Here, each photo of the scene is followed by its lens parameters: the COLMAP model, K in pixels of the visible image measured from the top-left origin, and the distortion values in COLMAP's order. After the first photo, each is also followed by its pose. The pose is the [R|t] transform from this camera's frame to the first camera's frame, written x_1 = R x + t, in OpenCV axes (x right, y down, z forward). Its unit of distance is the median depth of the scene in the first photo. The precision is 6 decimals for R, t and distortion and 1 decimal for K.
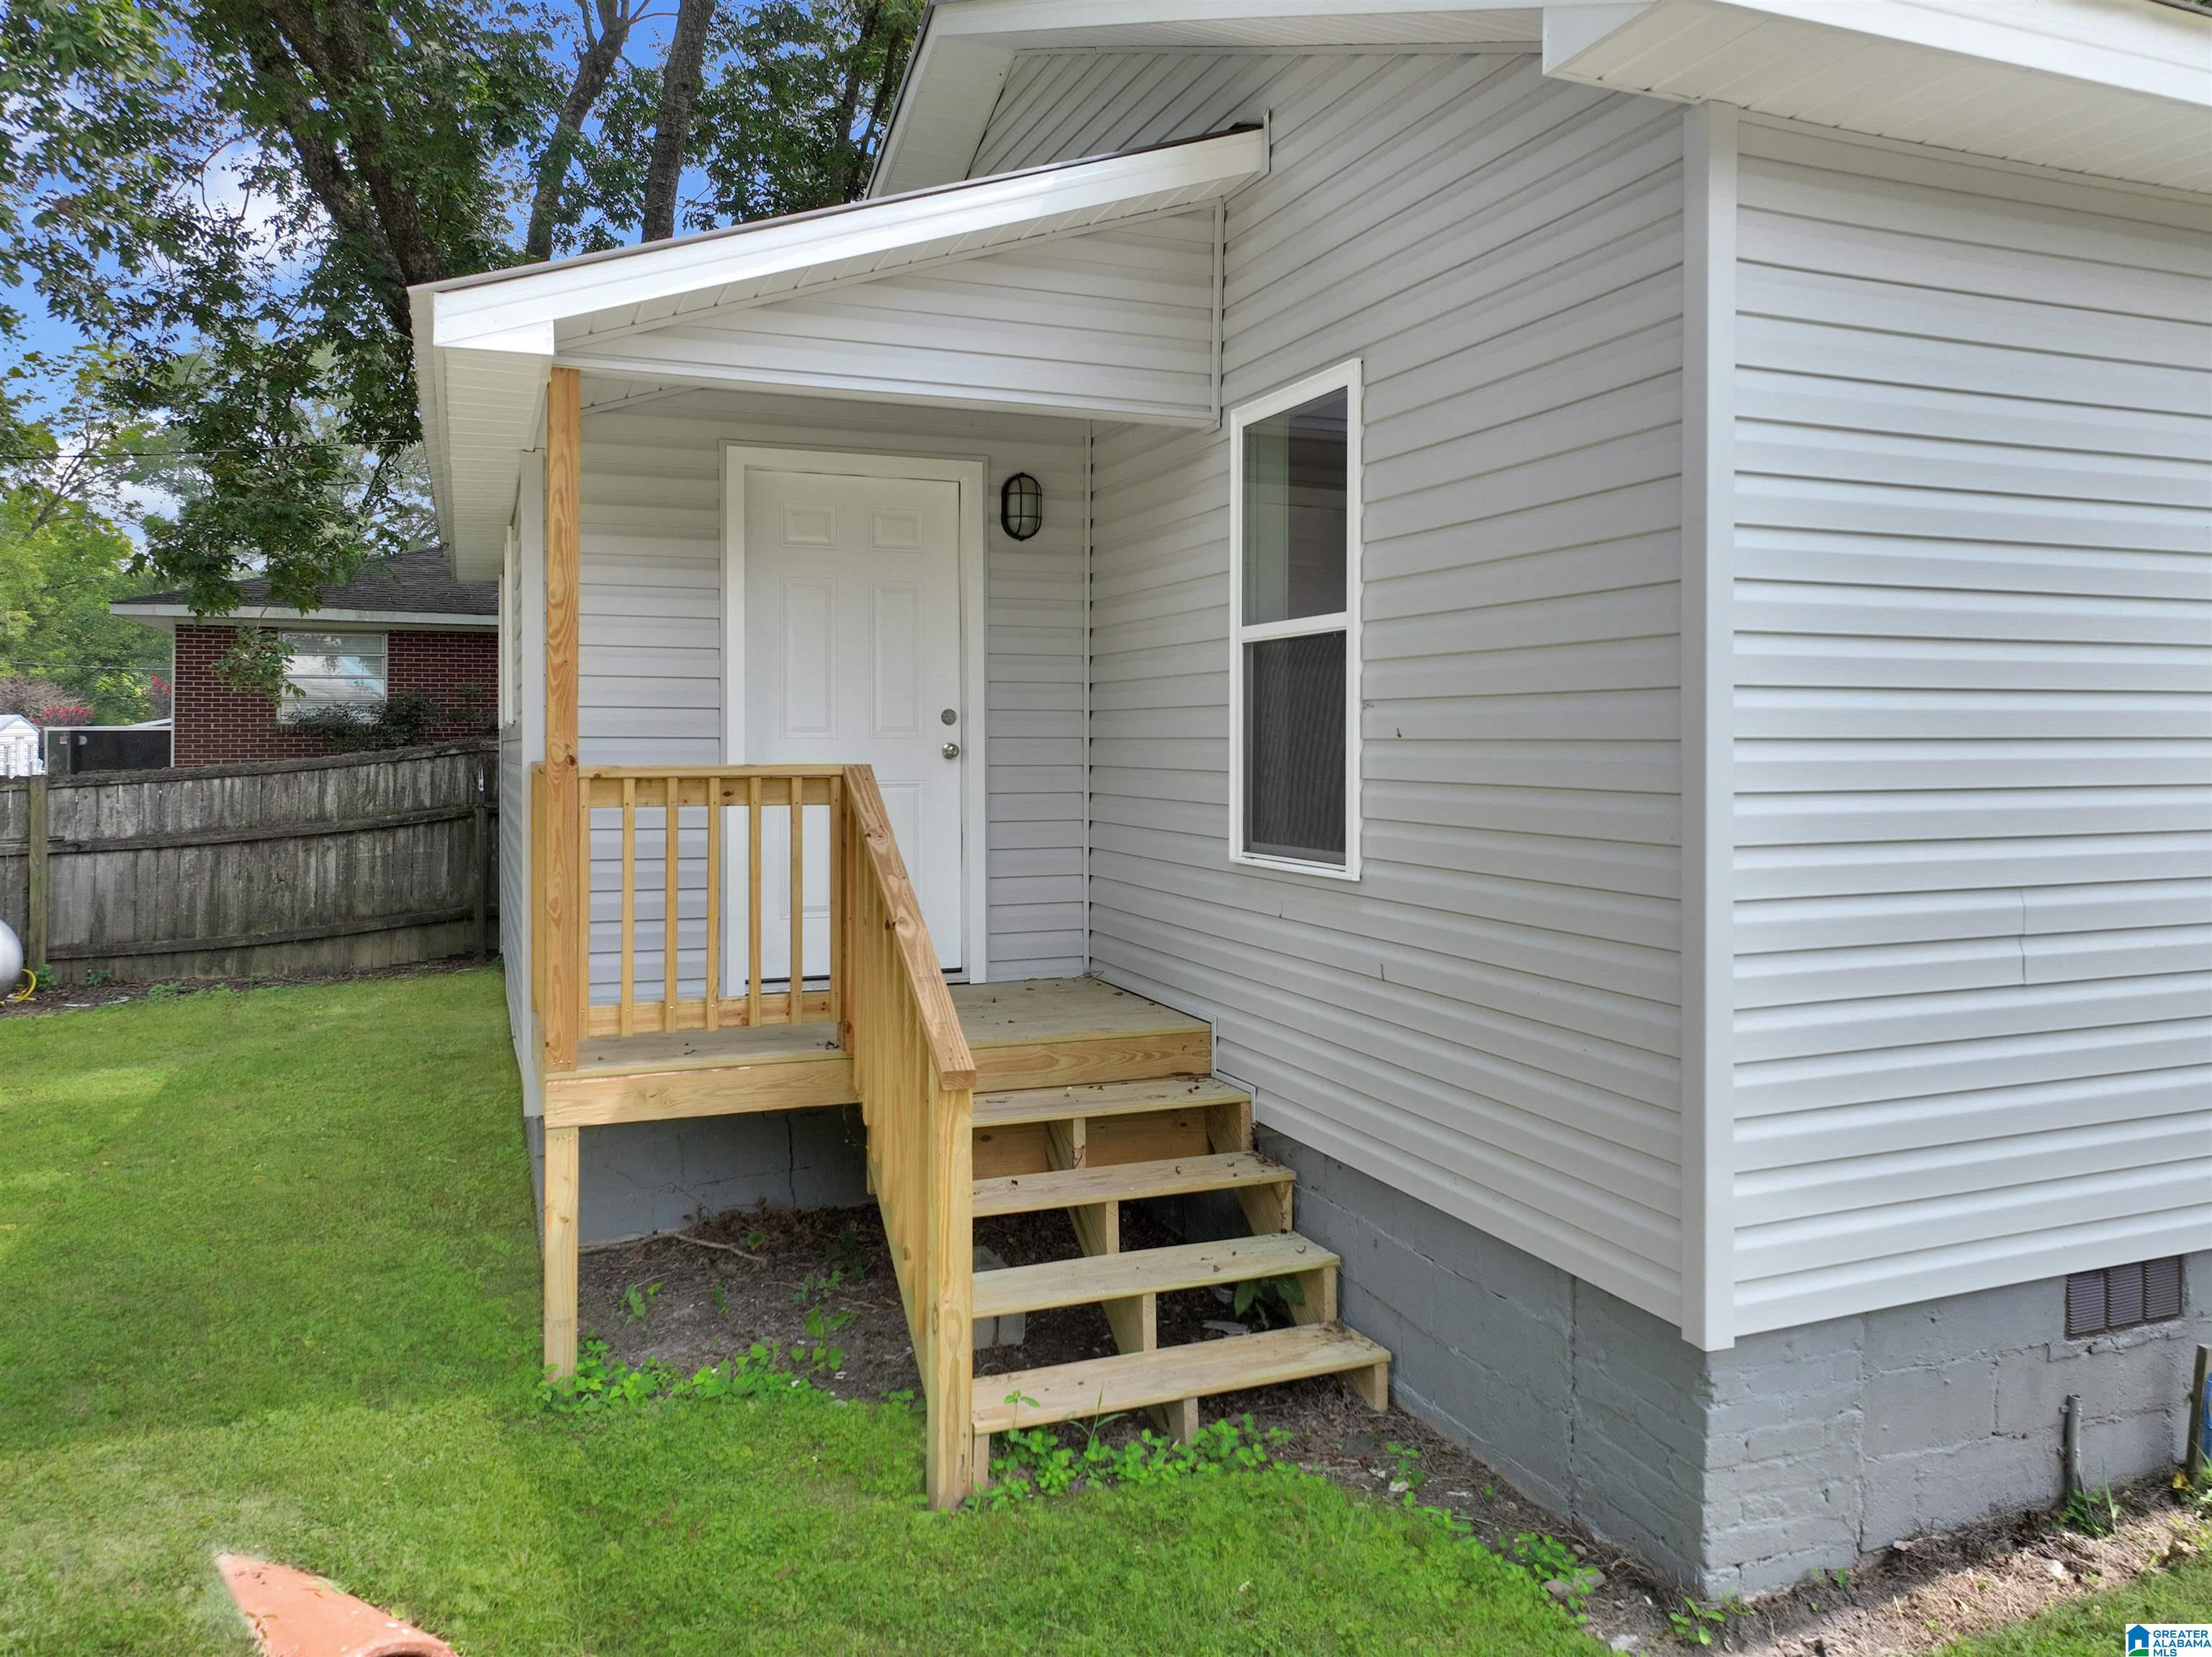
lens RADIAL K [[1558.0, 0, 1106.0], [0, 1558.0, 828.5], [0, 0, 1]] dist [-0.002604, 0.026367]
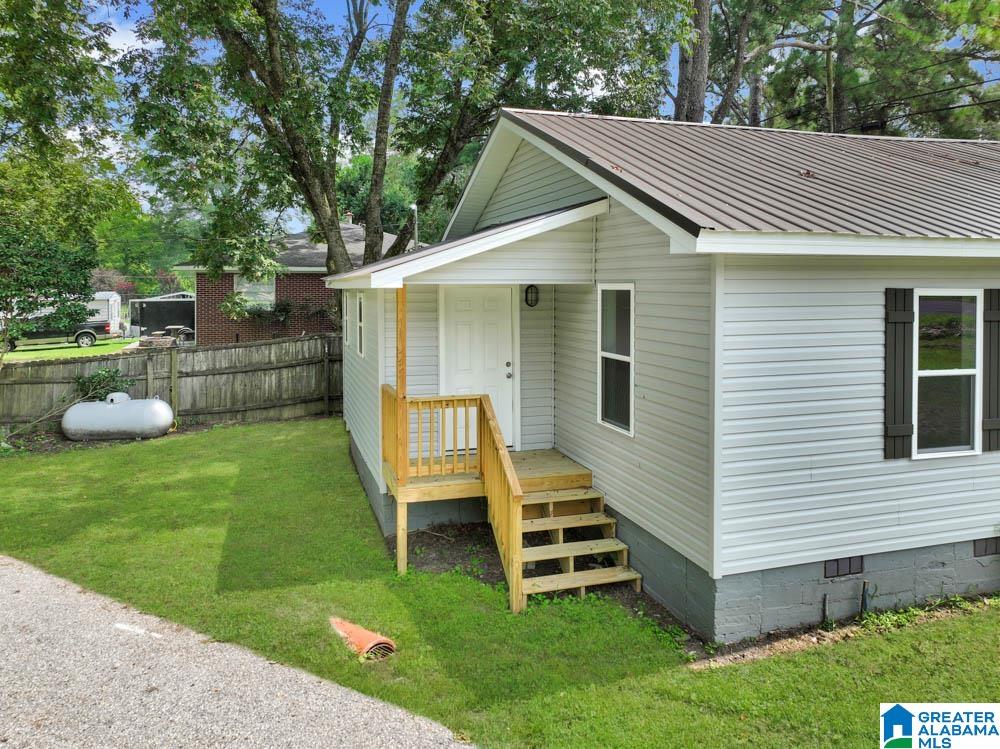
lens RADIAL K [[690.1, 0, 493.5], [0, 690.1, 341.6], [0, 0, 1]] dist [0.011655, 0.002275]
pose [[0.995135, -0.001188, -0.098514, 0.006246], [0.002401, 0.999923, 0.012194, -0.187786], [0.098492, -0.012371, 0.995061, -0.513742]]
